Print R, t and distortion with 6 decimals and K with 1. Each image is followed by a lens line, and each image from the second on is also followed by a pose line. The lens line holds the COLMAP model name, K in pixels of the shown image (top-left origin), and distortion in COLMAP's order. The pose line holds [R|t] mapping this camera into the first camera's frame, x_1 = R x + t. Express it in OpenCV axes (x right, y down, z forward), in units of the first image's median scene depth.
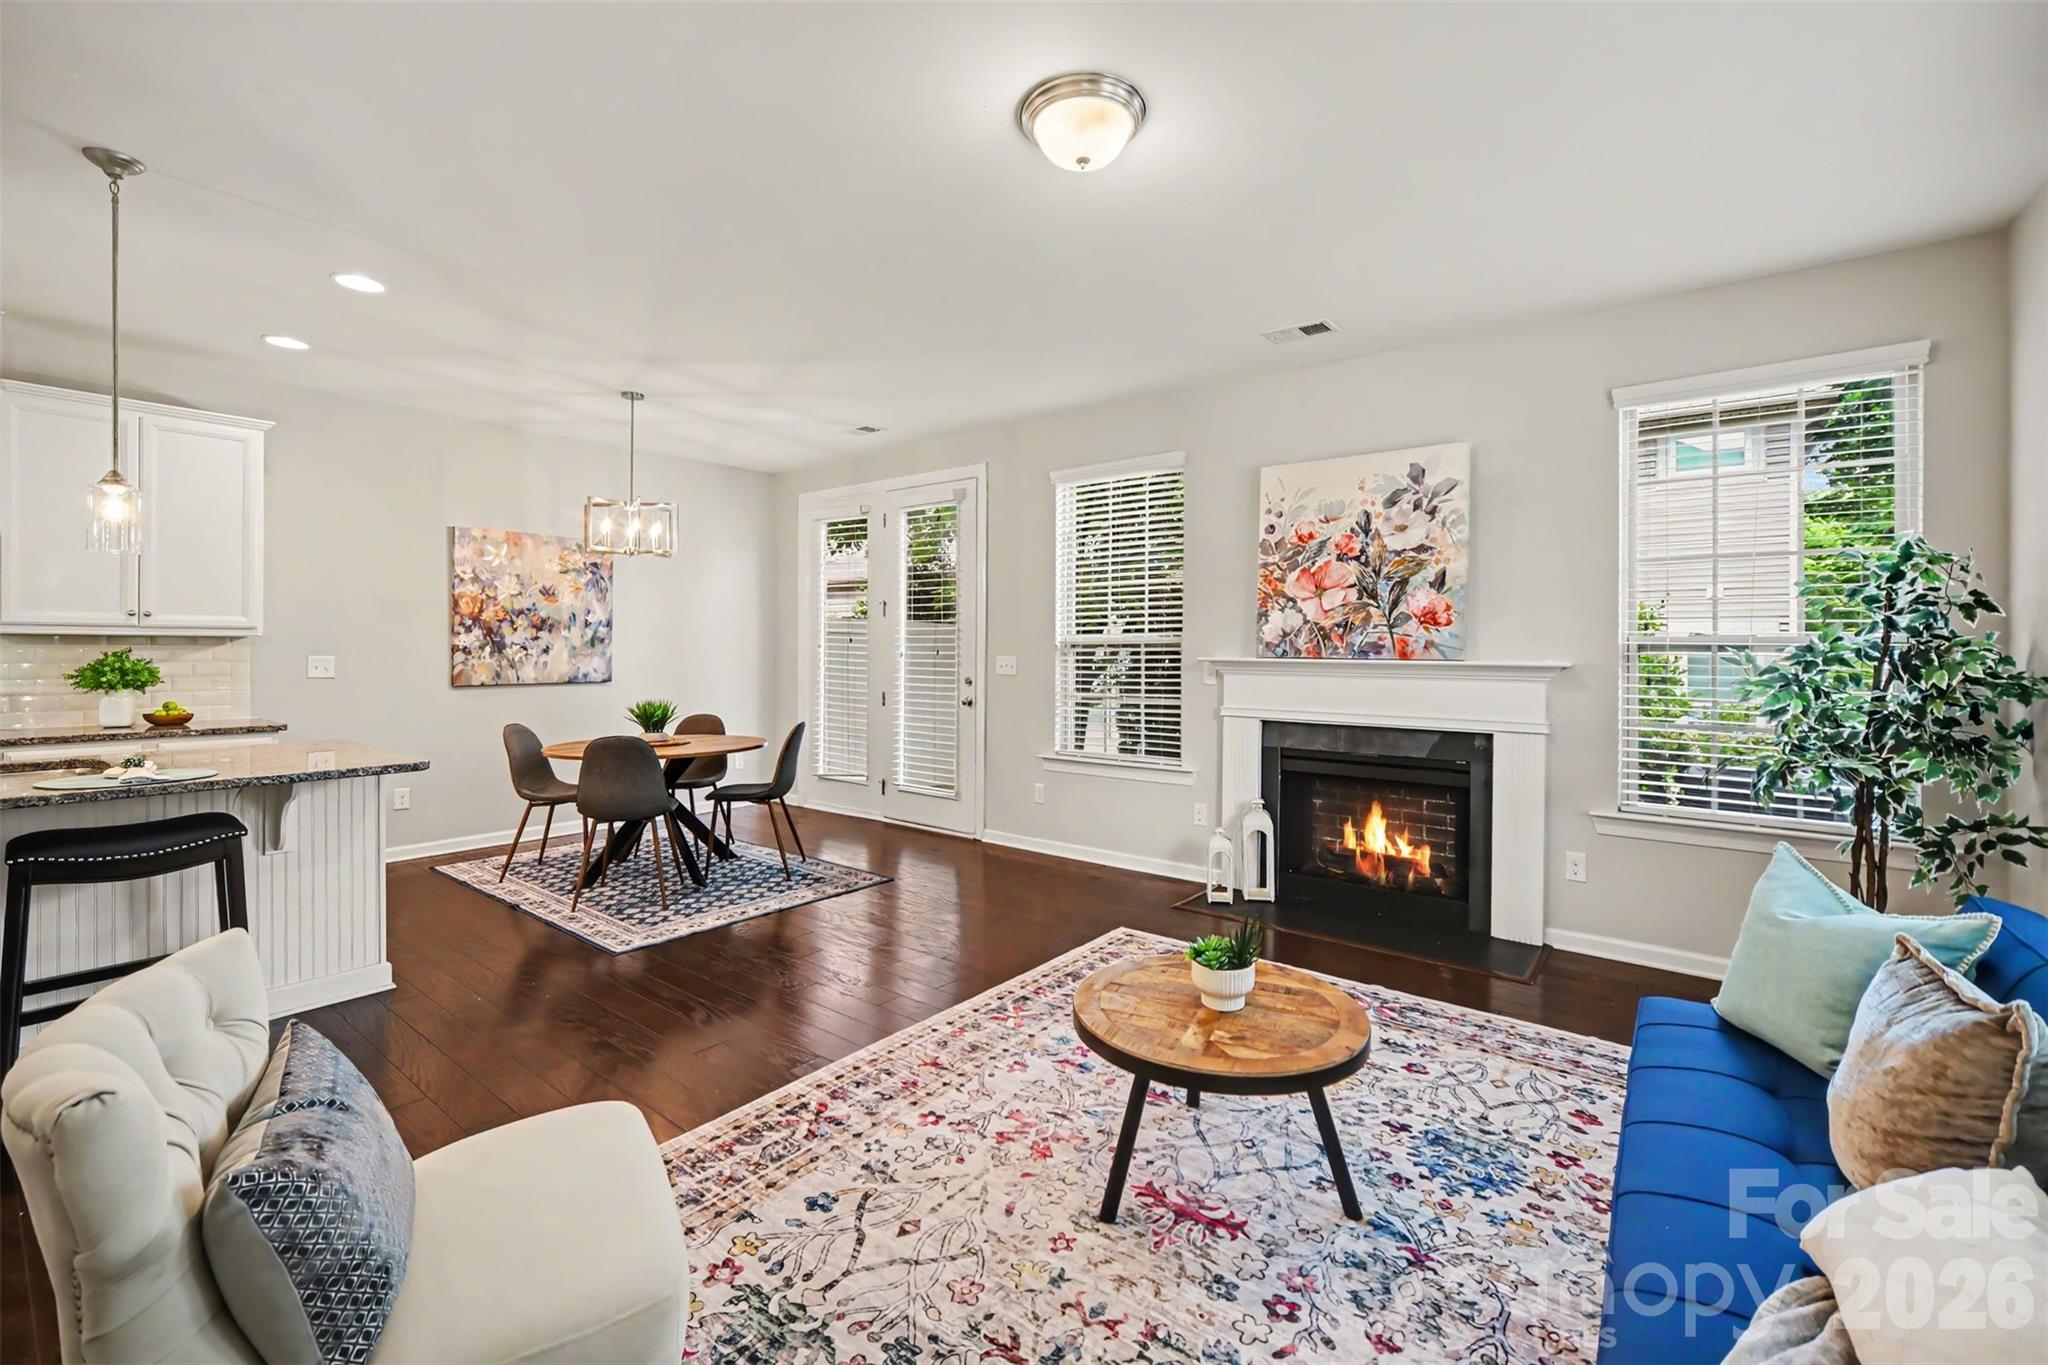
lens RADIAL K [[872.7, 0, 1009.6], [0, 872.7, 650.5], [0, 0, 1]] dist [-0.013789, 0.000439]
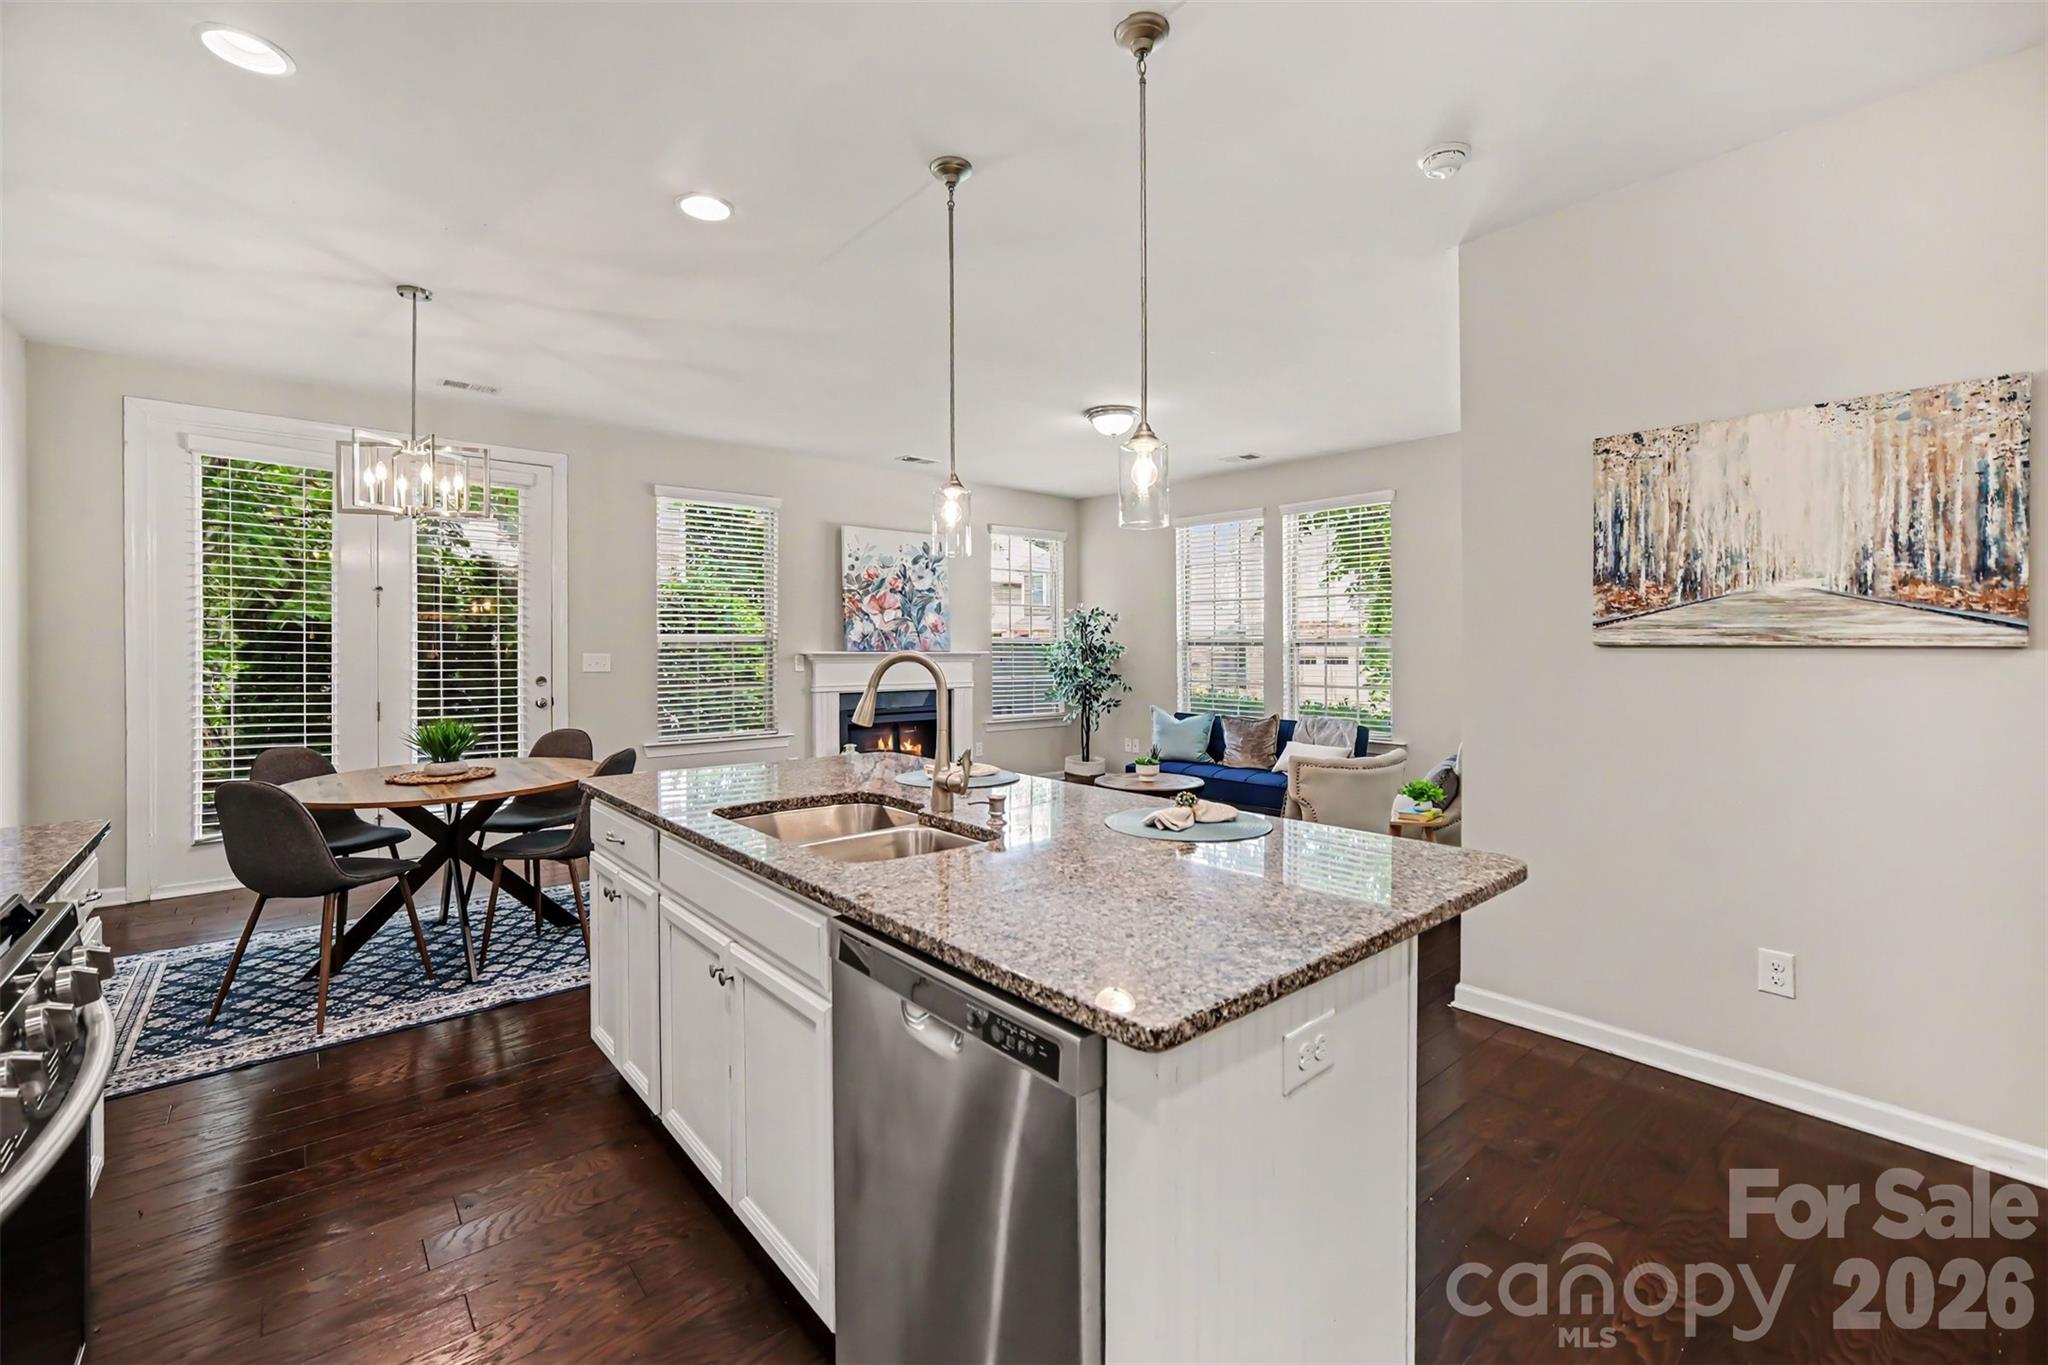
lens RADIAL K [[877.6, 0, 1040.3], [0, 877.6, 651.8], [0, 0, 1]] dist [-0.007058, 0.000289]
pose [[0.165336, -0.011388, 0.986172, -1.285024], [0.002637, 0.999935, 0.011105, -0.008028], [-0.986234, 0.000765, 0.165355, 0.461923]]
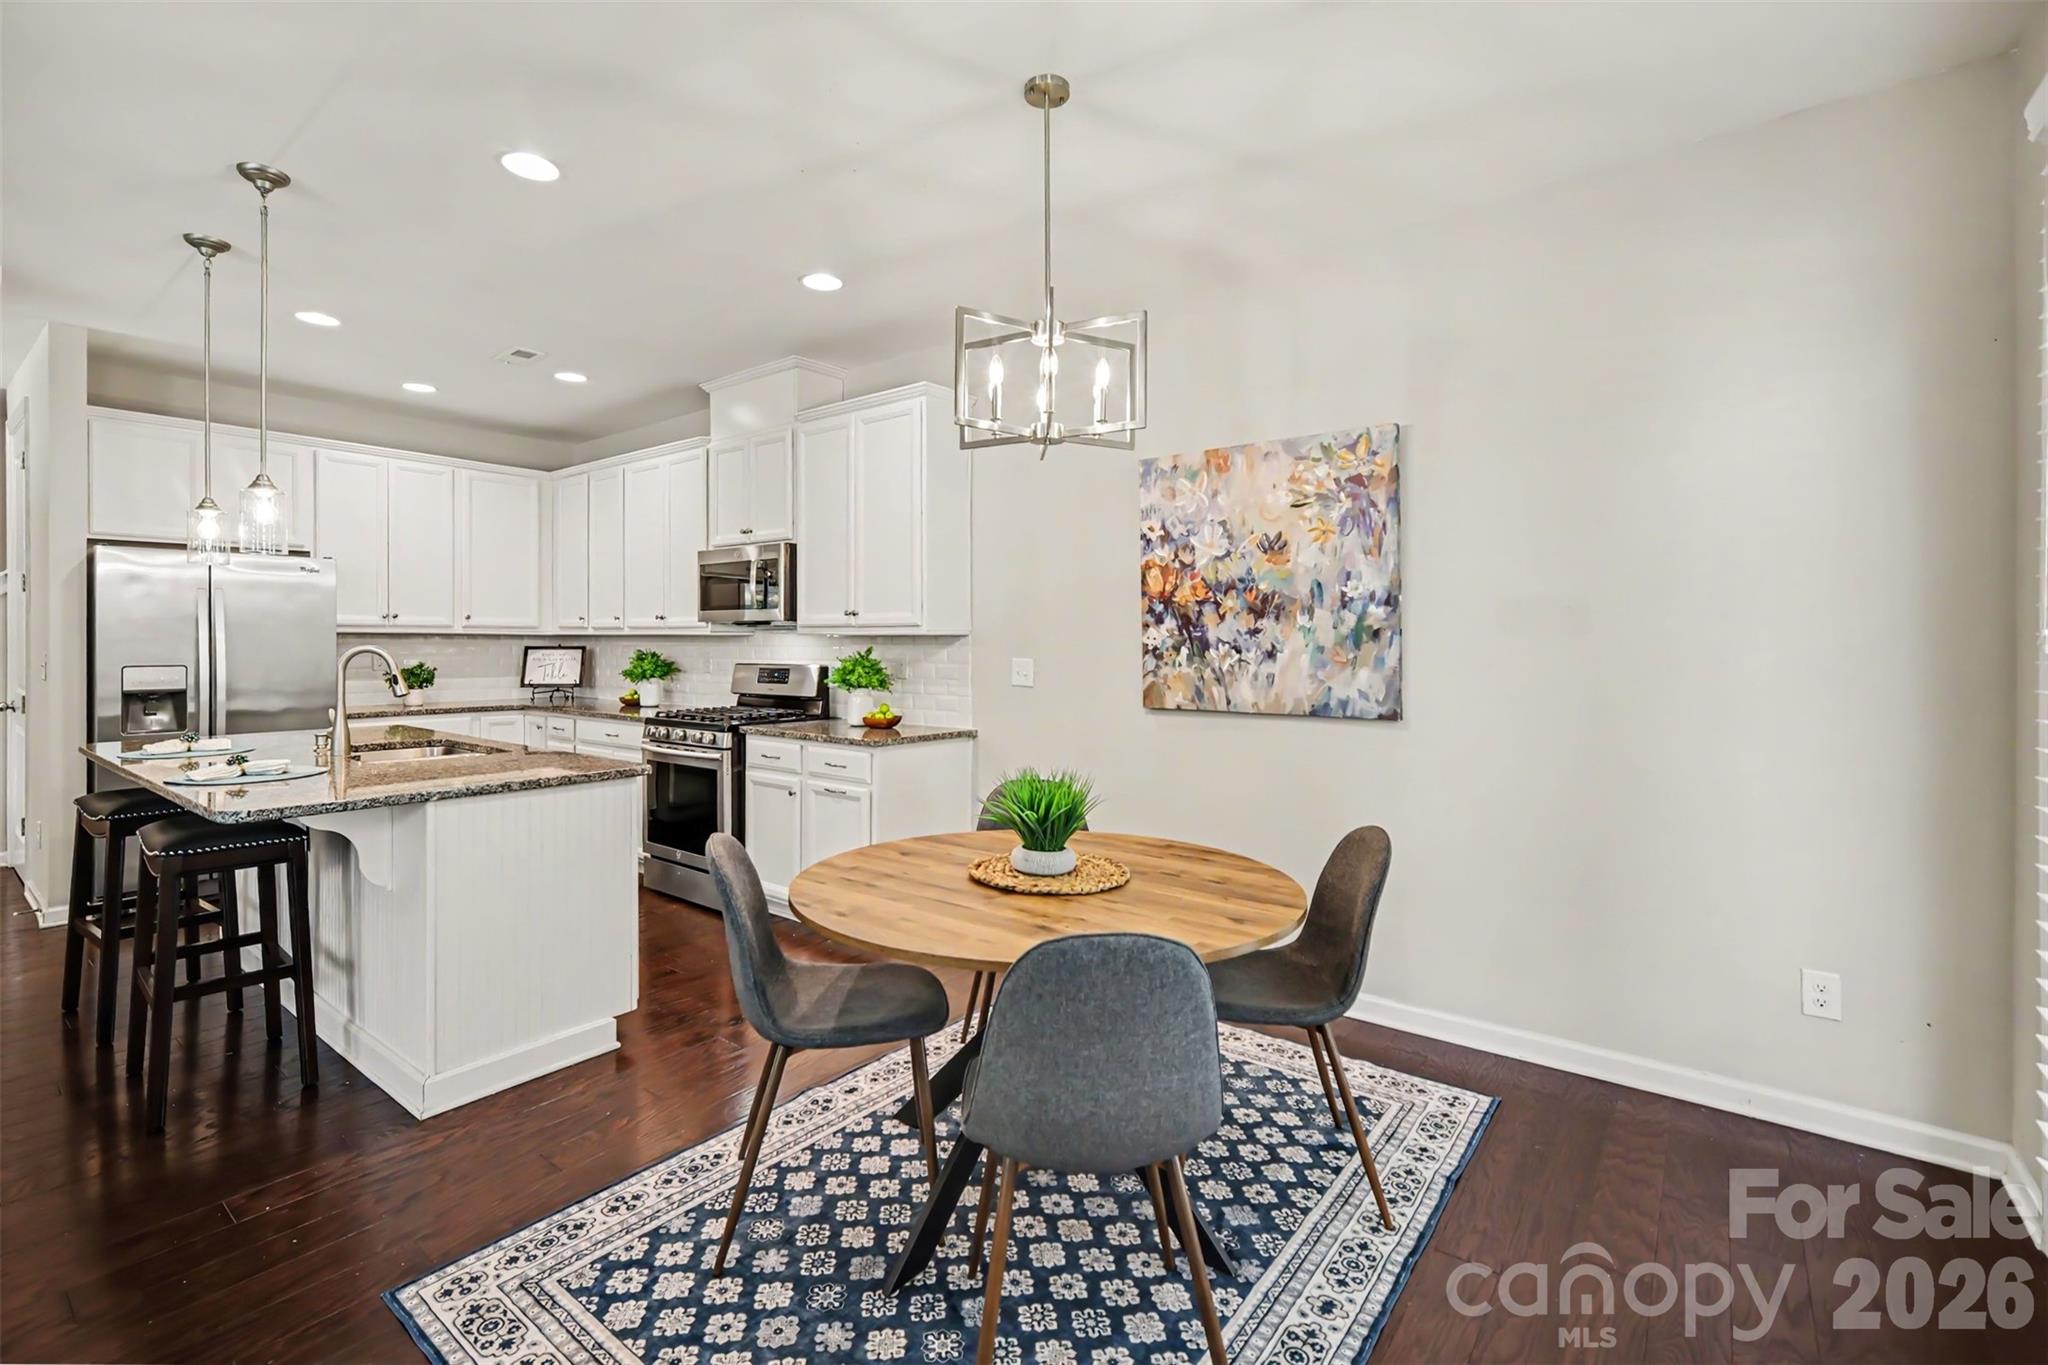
lens RADIAL K [[910.3, 0, 1030.2], [0, 910.3, 645.9], [0, 0, 1]] dist [0.014865, 0.000236]
pose [[0.022191, -0.003279, -0.999748, 0.048922], [-0.006031, 0.999976, -0.003413, -0.002866], [0.999736, 0.006105, 0.022170, 1.197120]]
